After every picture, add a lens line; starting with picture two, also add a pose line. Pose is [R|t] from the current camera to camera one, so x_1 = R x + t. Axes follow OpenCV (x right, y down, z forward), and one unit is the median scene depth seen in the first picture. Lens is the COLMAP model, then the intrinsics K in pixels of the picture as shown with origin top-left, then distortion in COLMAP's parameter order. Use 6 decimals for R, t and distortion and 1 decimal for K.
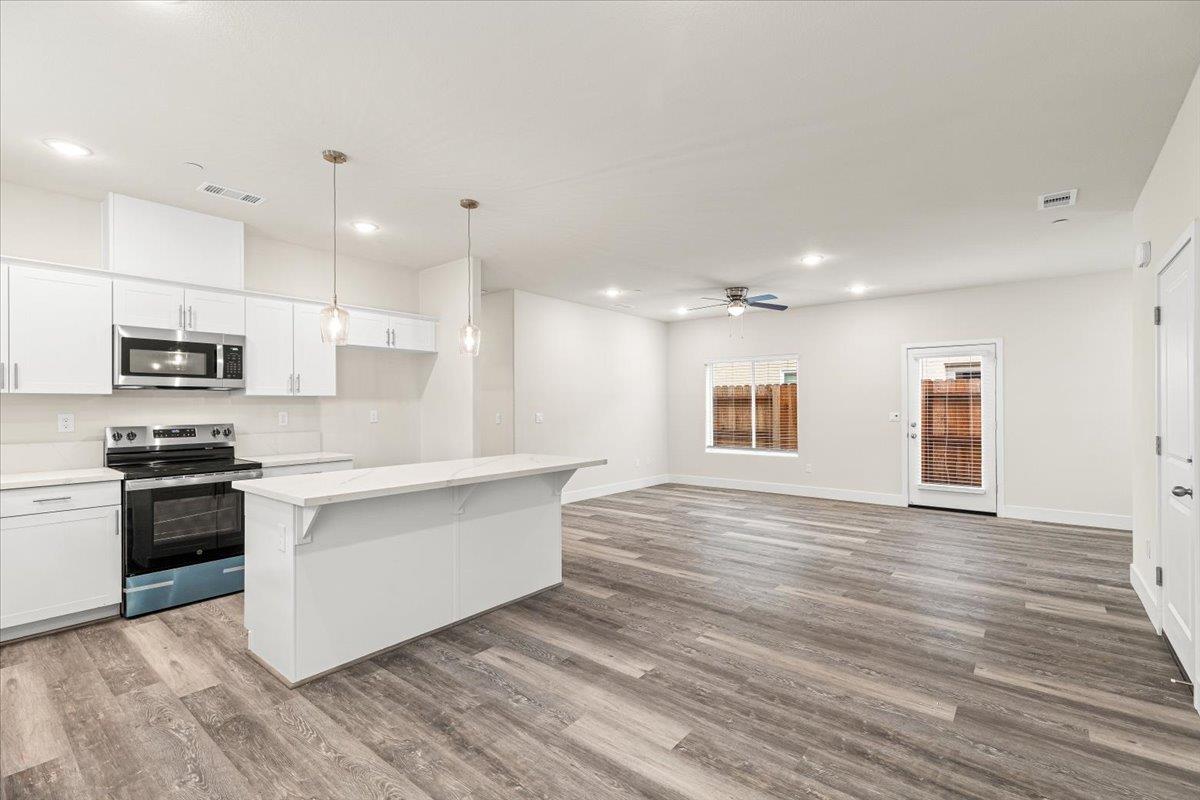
lens RADIAL K [[538.5, 0, 599.2], [0, 538.5, 404.0], [0, 0, 1]] dist [0.004092, 0.000345]
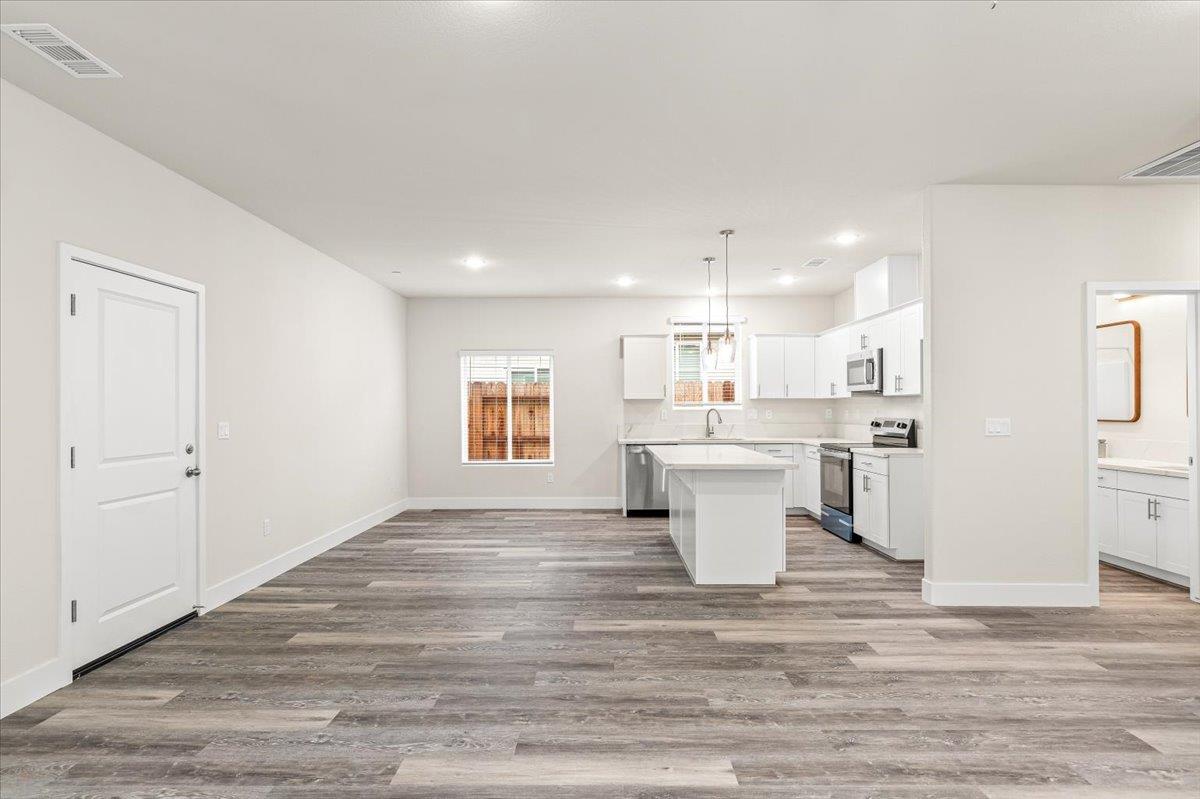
lens RADIAL K [[613.4, 0, 600.0], [0, 613.4, 399.5], [0, 0, 1]] dist [-0.003309, -0.000221]
pose [[-0.779917, -0.000061, -0.625883, 0.865930], [0.010297, 0.999863, -0.012928, 0.004801], [0.625798, -0.016527, -0.779810, 1.987690]]
